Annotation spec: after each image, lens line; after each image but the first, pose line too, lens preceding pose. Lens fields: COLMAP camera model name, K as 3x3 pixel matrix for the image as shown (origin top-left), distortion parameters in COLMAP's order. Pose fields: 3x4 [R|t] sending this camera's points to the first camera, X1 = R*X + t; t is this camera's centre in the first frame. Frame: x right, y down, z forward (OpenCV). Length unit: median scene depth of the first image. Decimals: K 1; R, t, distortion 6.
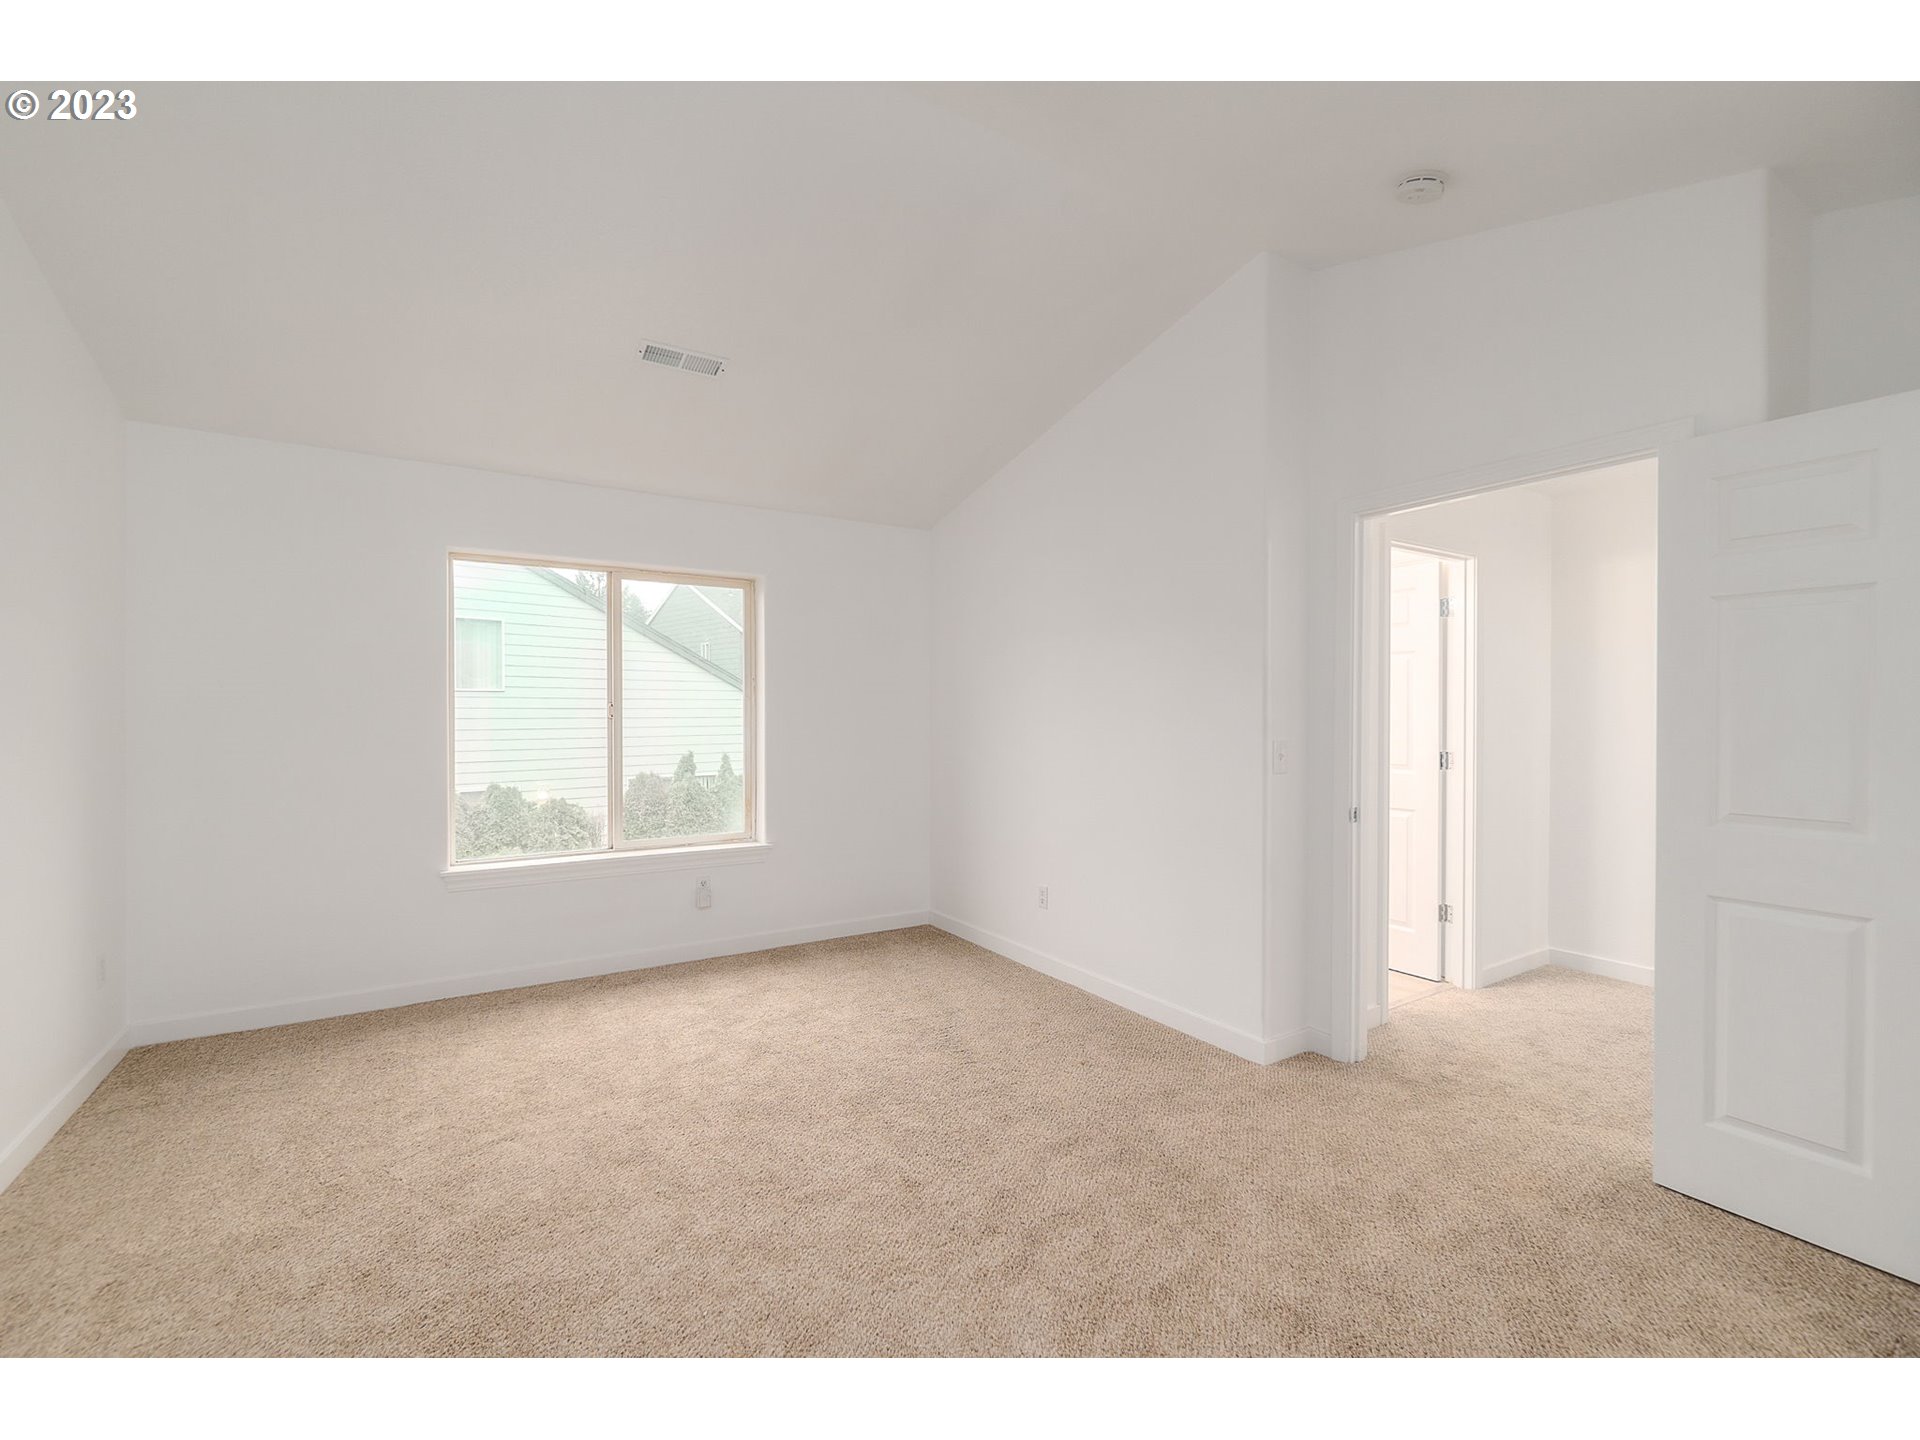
lens RADIAL K [[843.3, 0, 936.7], [0, 843.3, 720.7], [0, 0, 1]] dist [-0.000134, 0.000045]
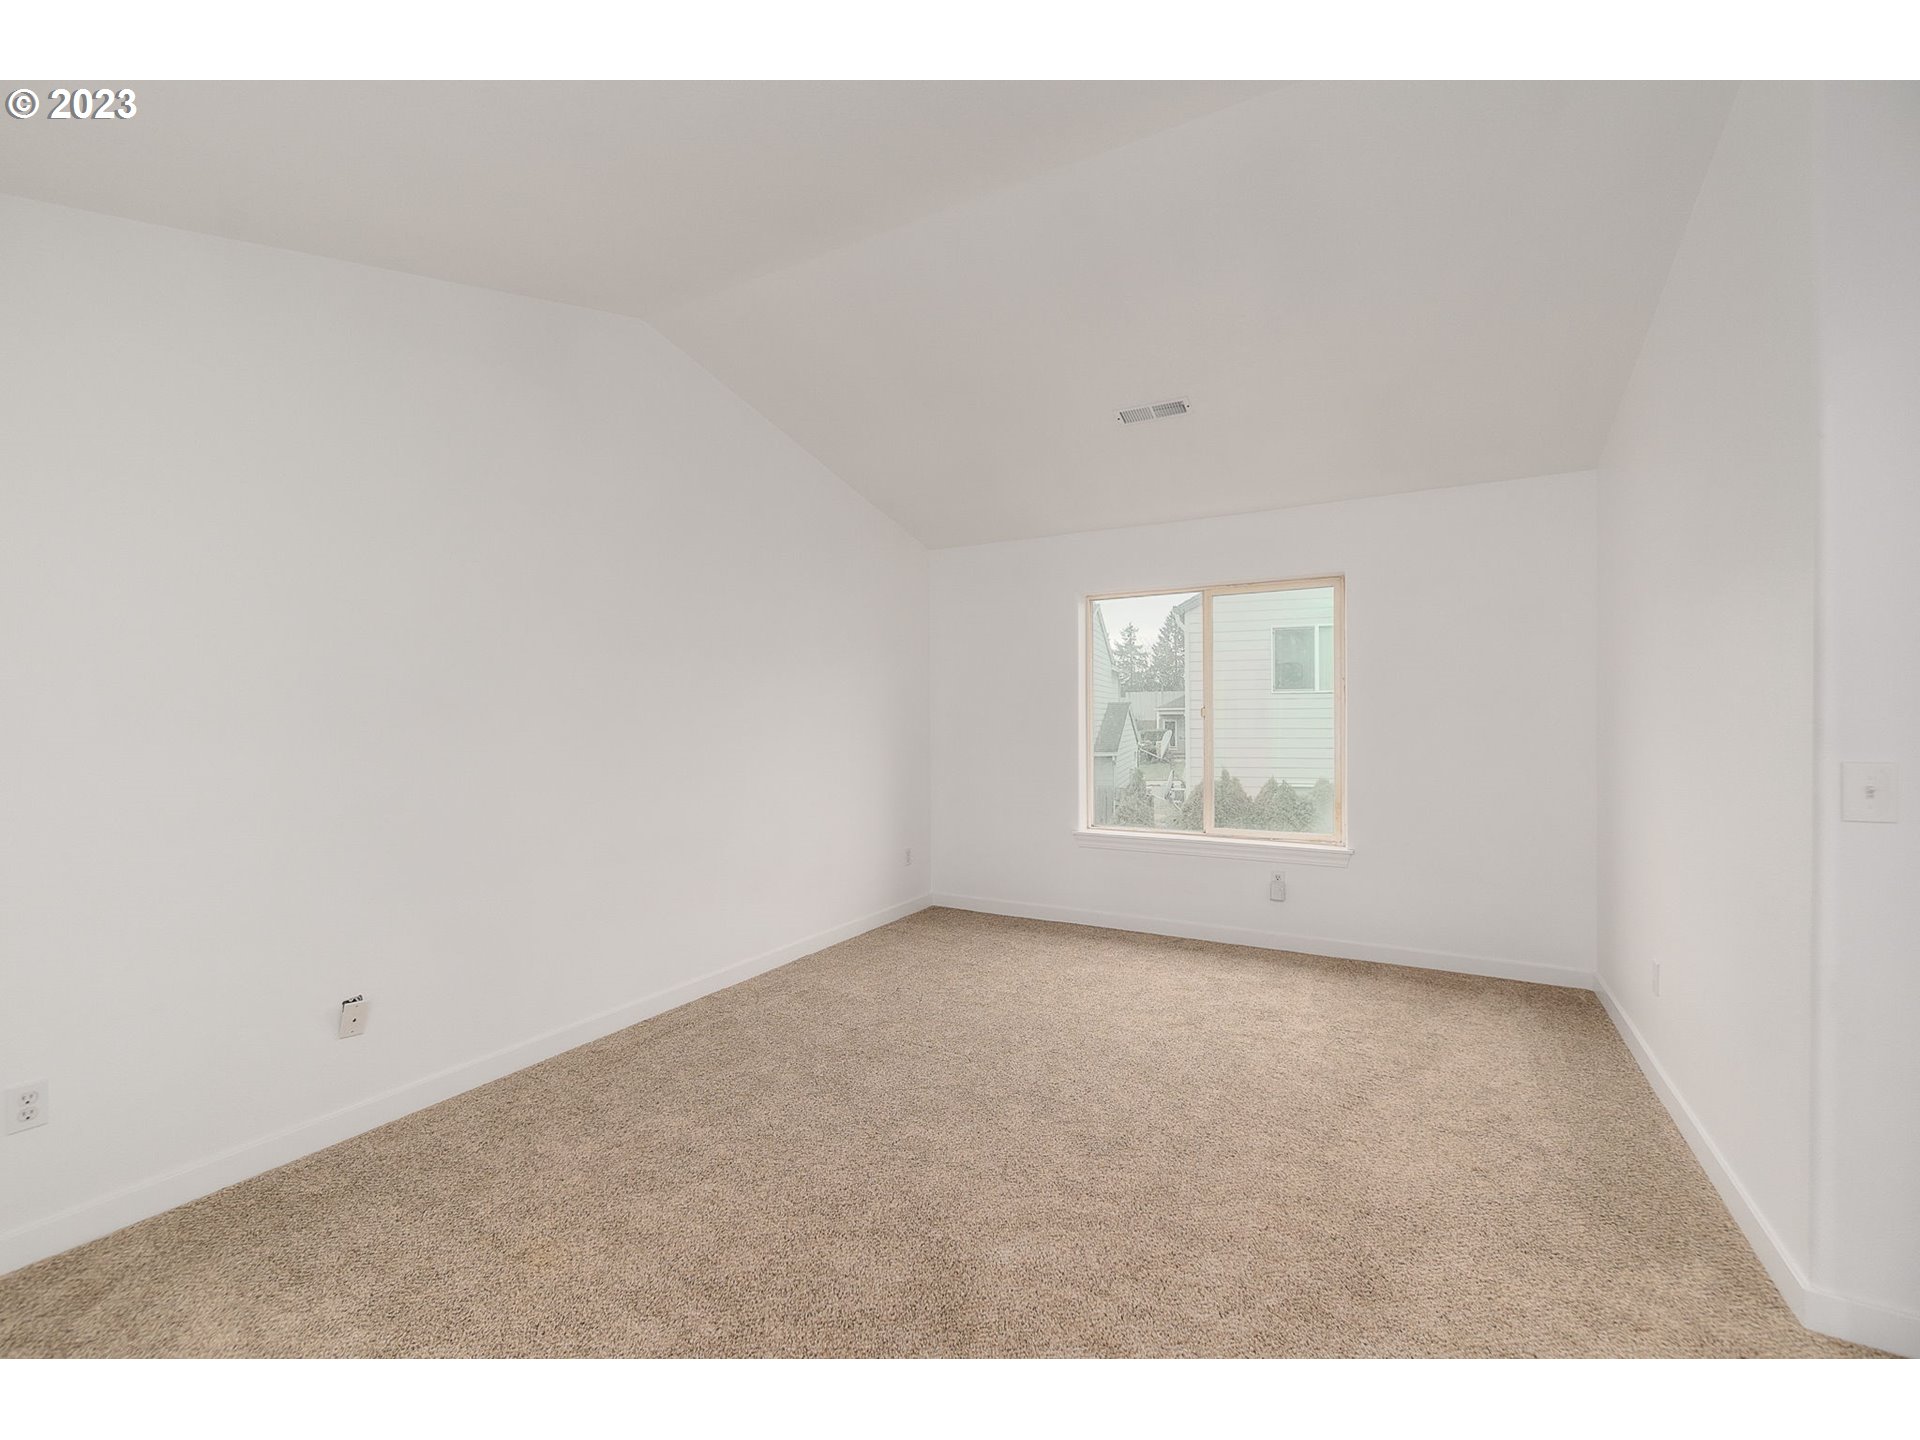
lens RADIAL K [[843.3, 0, 936.7], [0, 843.3, 720.7], [0, 0, 1]] dist [-0.000134, 0.000045]
pose [[0.445043, 0.000260, -0.895509, 0.504559], [0.003054, 0.999994, 0.001809, -0.004114], [0.895504, -0.003540, 0.445040, 0.172578]]
